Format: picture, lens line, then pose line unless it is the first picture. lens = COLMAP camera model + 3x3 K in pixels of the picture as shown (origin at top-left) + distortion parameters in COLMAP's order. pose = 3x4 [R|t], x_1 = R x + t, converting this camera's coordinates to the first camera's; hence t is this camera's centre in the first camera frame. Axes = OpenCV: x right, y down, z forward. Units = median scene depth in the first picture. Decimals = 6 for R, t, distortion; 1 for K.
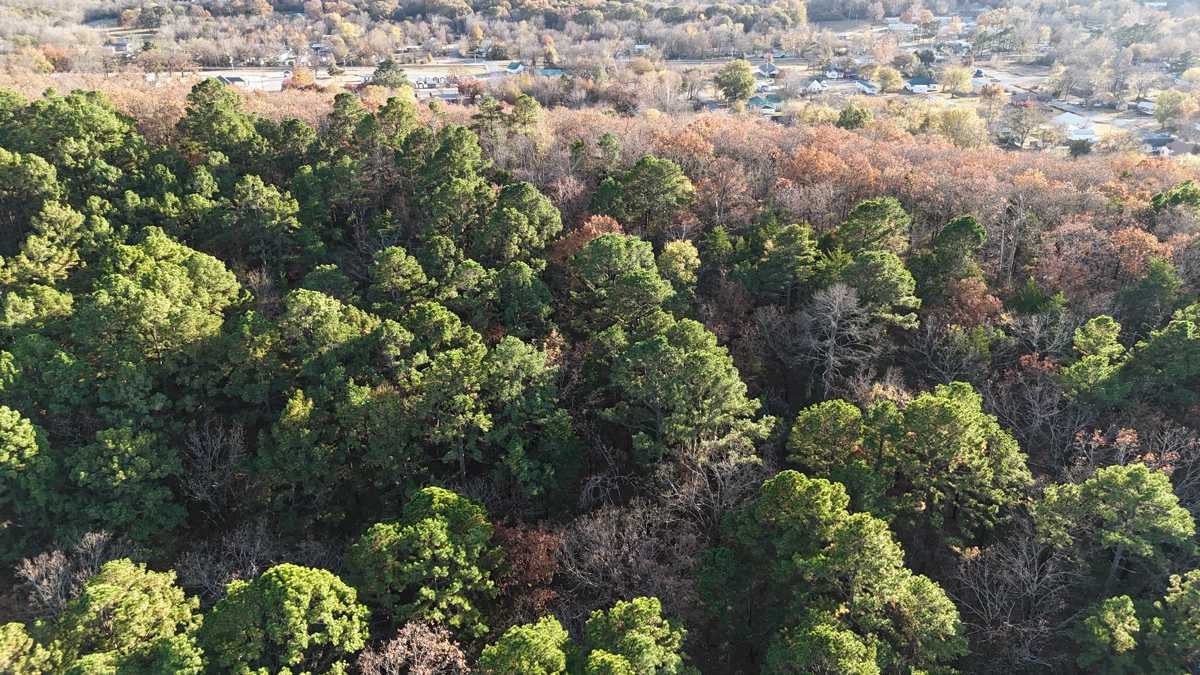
lens RADIAL K [[831.6, 0, 606.7], [0, 831.6, 337.5], [0, 0, 1]] dist [-0.000804, -0.026570]
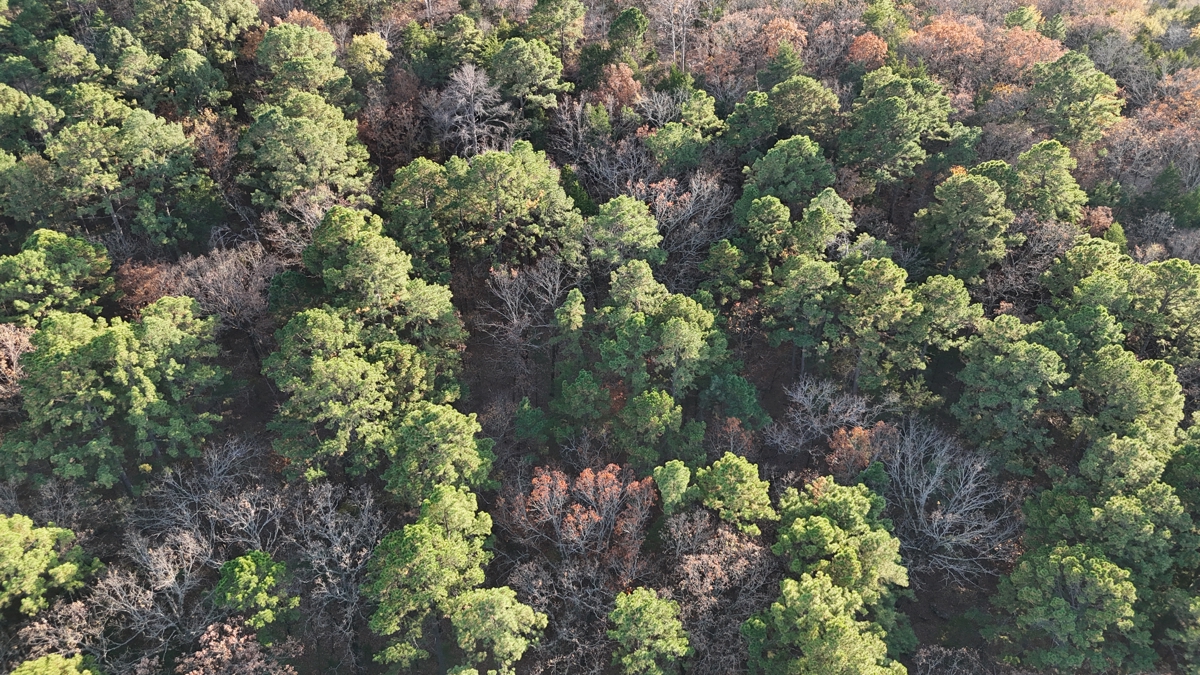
lens RADIAL K [[831.6, 0, 606.7], [0, 831.6, 337.5], [0, 0, 1]] dist [-0.000804, -0.026570]
pose [[0.995256, -0.036259, 0.090284, 0.547033], [0.018221, 0.981007, 0.193116, 0.132255], [-0.095572, -0.190555, 0.977013, -0.305878]]
